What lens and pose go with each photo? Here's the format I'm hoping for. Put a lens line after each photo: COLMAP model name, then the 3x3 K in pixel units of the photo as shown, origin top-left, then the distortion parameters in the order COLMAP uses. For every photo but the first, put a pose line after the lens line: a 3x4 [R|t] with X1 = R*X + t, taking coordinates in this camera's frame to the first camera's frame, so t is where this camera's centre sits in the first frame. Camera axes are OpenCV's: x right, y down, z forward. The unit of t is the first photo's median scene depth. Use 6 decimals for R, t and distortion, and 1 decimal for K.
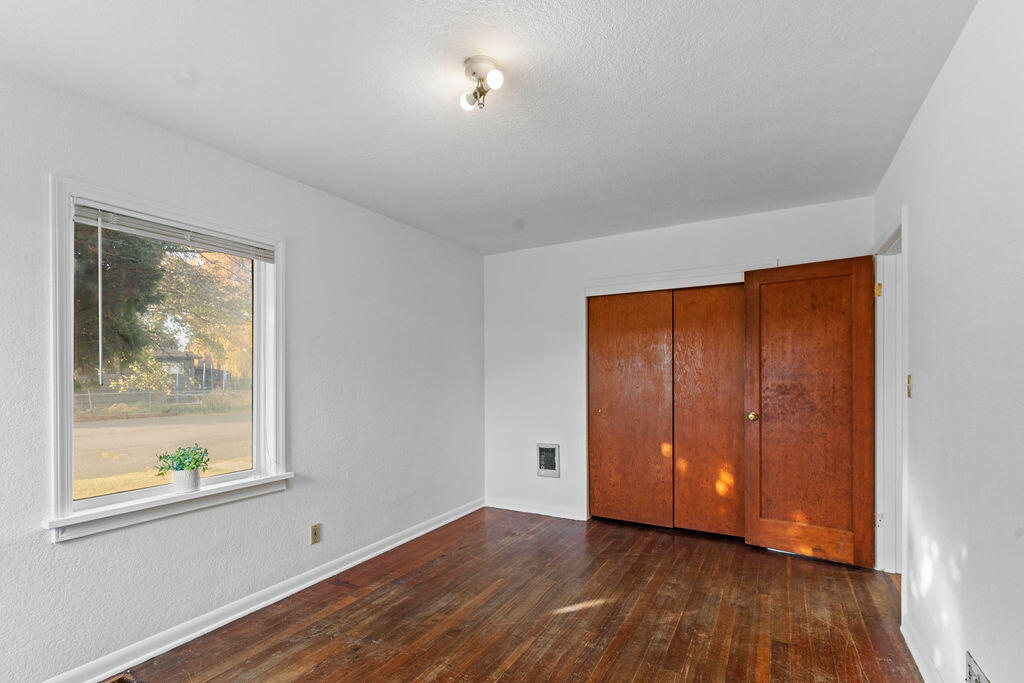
lens RADIAL K [[479.9, 0, 513.5], [0, 479.9, 376.7], [0, 0, 1]] dist [0.001499, 0.000216]
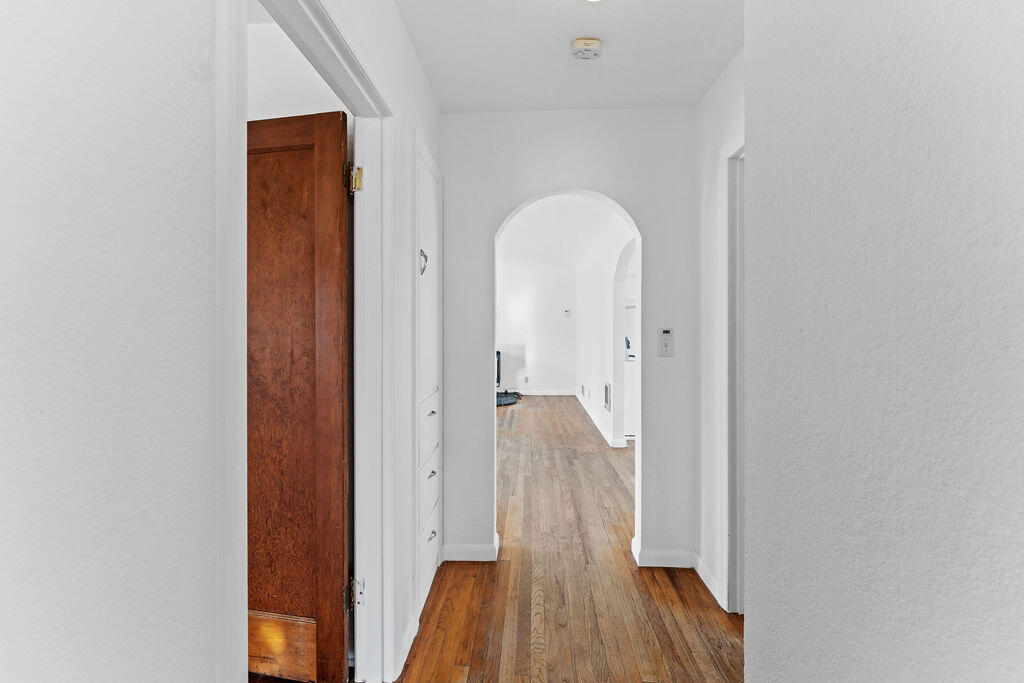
lens RADIAL K [[405.7, 0, 514.8], [0, 405.7, 338.1], [0, 0, 1]] dist [0.000354, 0.000485]
pose [[0.904525, 0.006746, 0.426367, 0.679609], [-0.005189, 0.999975, -0.004812, 0.004550], [-0.426389, 0.002140, 0.904537, 0.468009]]
